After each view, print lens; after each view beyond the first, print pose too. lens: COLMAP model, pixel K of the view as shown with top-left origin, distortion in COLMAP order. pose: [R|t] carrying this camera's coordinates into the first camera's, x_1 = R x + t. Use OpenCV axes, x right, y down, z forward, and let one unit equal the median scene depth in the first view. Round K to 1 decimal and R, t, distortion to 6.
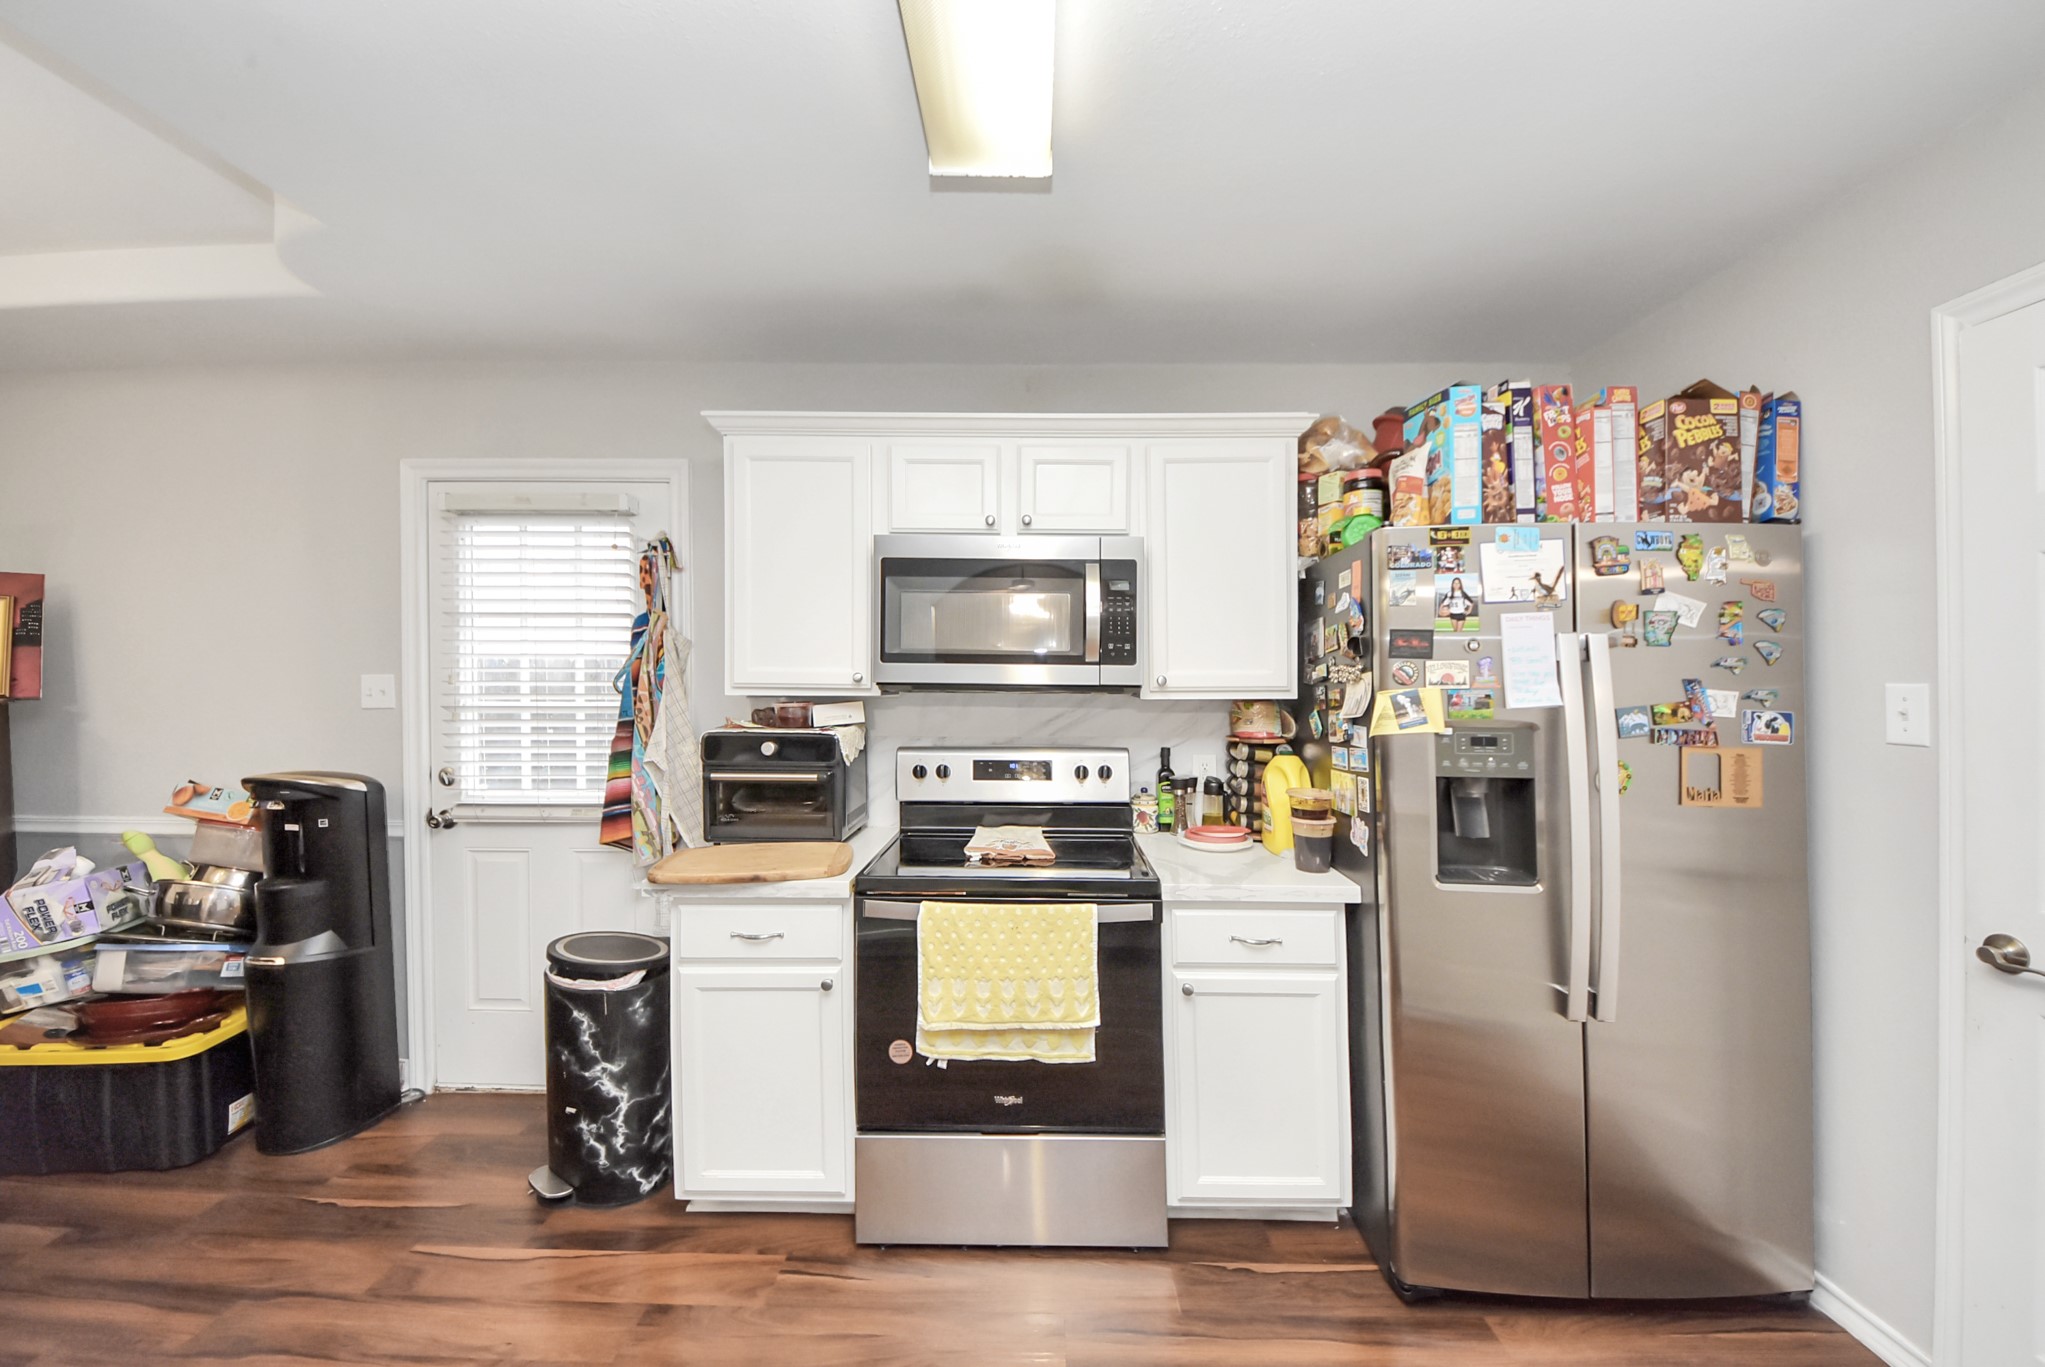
lens RADIAL K [[739.5, 0, 1025.2], [0, 739.5, 695.0], [0, 0, 1]] dist [0.031443, -0.024283]
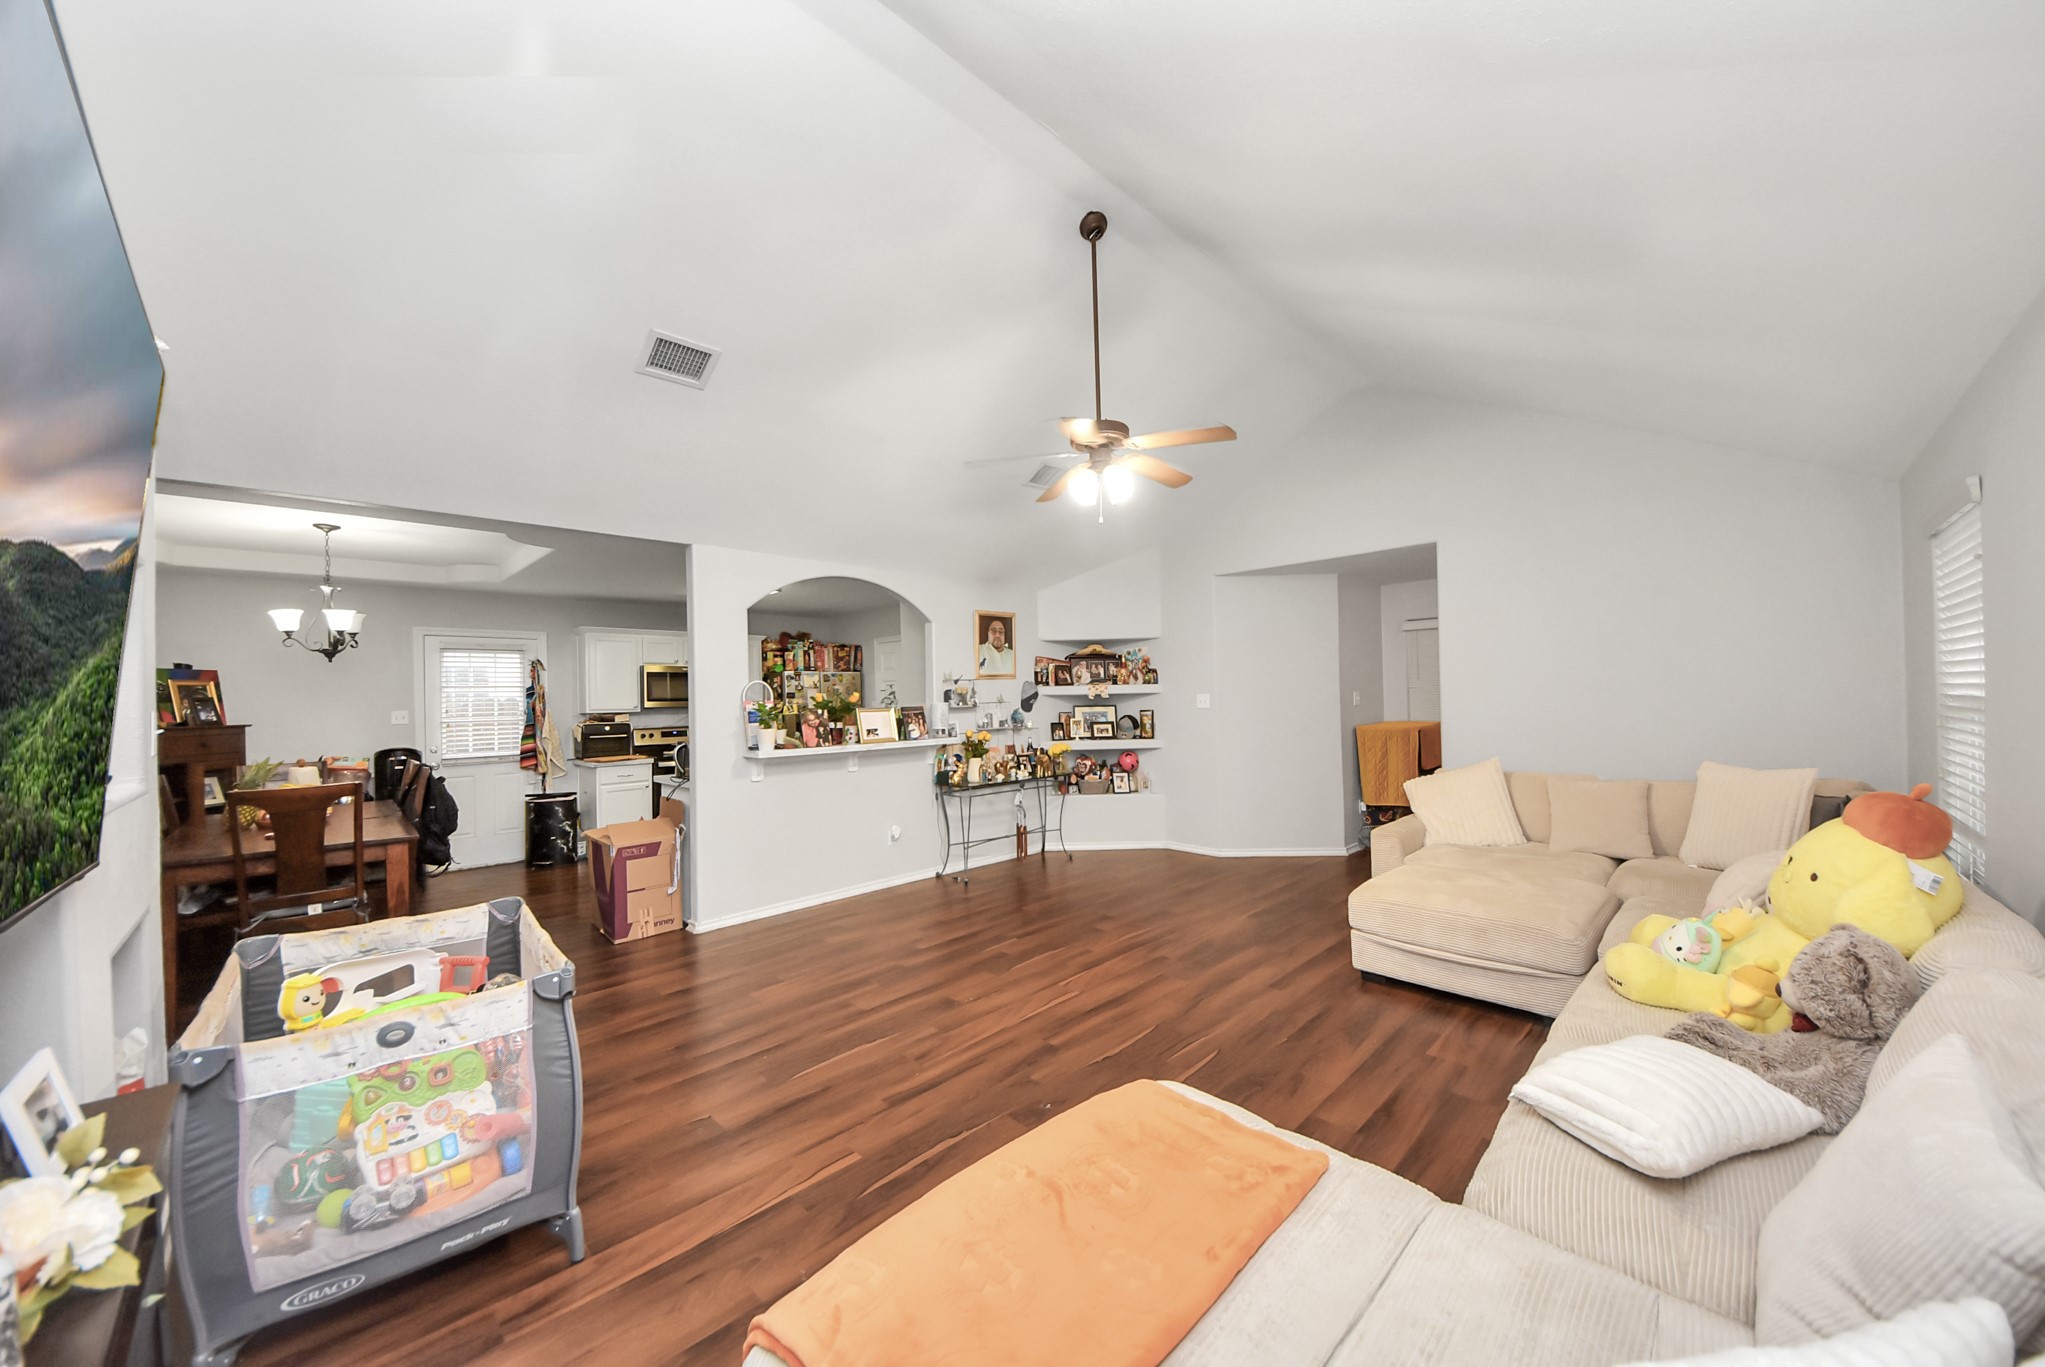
lens RADIAL K [[737.7, 0, 1047.8], [0, 737.7, 689.3], [0, 0, 1]] dist [0.035970, -0.024161]
pose [[0.695950, -0.011480, 0.717998, -1.429579], [0.035354, 0.999207, -0.018292, 0.028531], [-0.717219, 0.038114, 0.695805, -2.861472]]
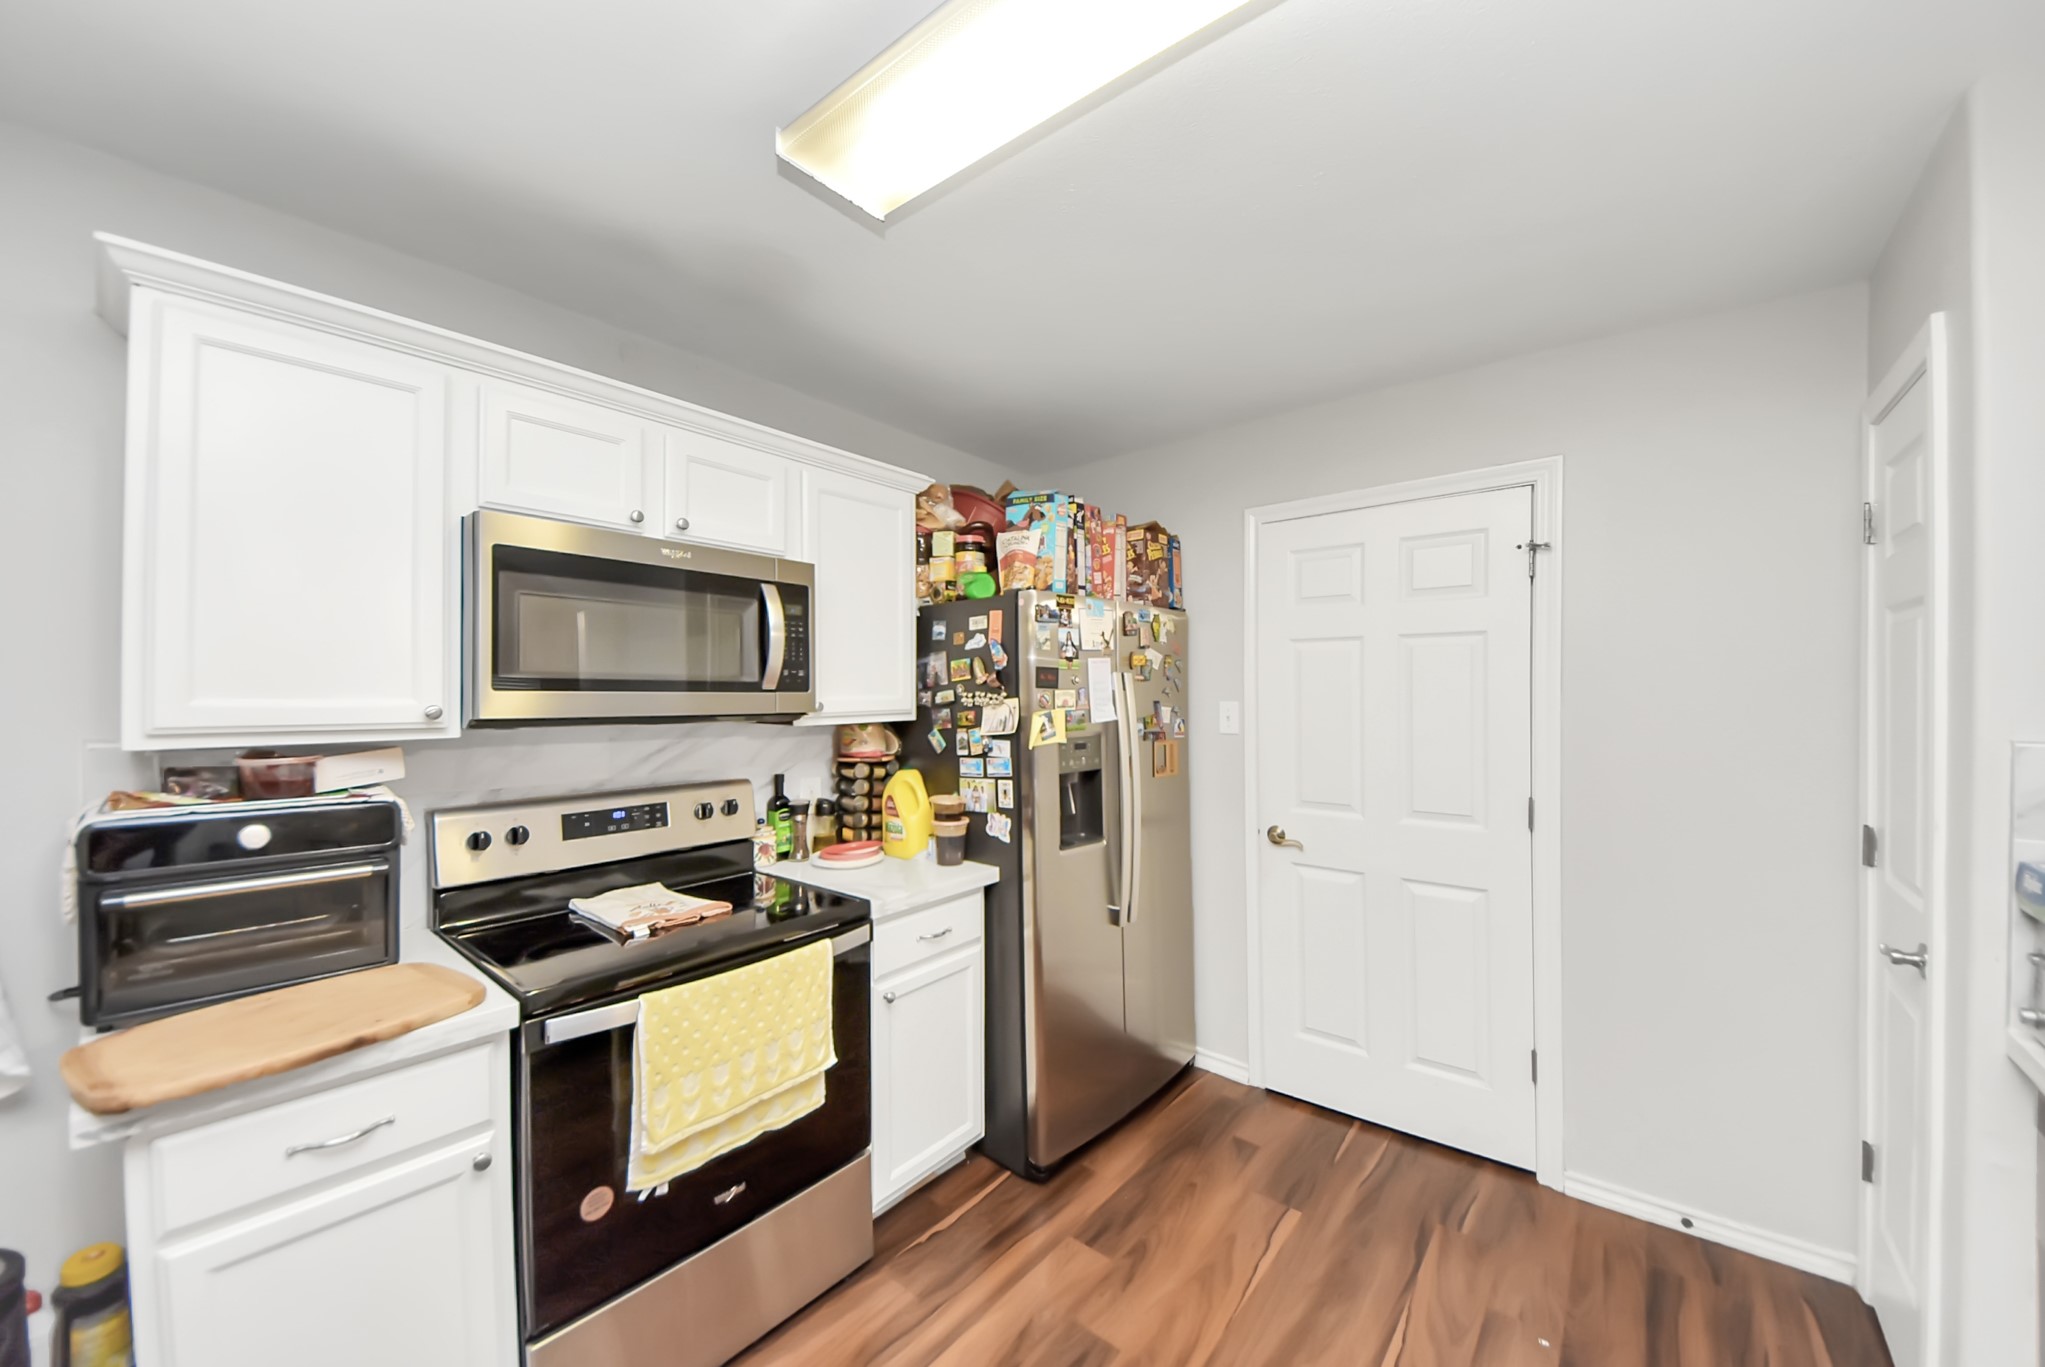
lens RADIAL K [[737.7, 0, 1047.8], [0, 737.7, 689.3], [0, 0, 1]] dist [0.035970, -0.024161]
pose [[0.621213, -0.002603, 0.783638, -0.436023], [0.022900, 0.999628, -0.014833, -0.022841], [-0.783307, 0.027160, 0.621041, 0.137928]]
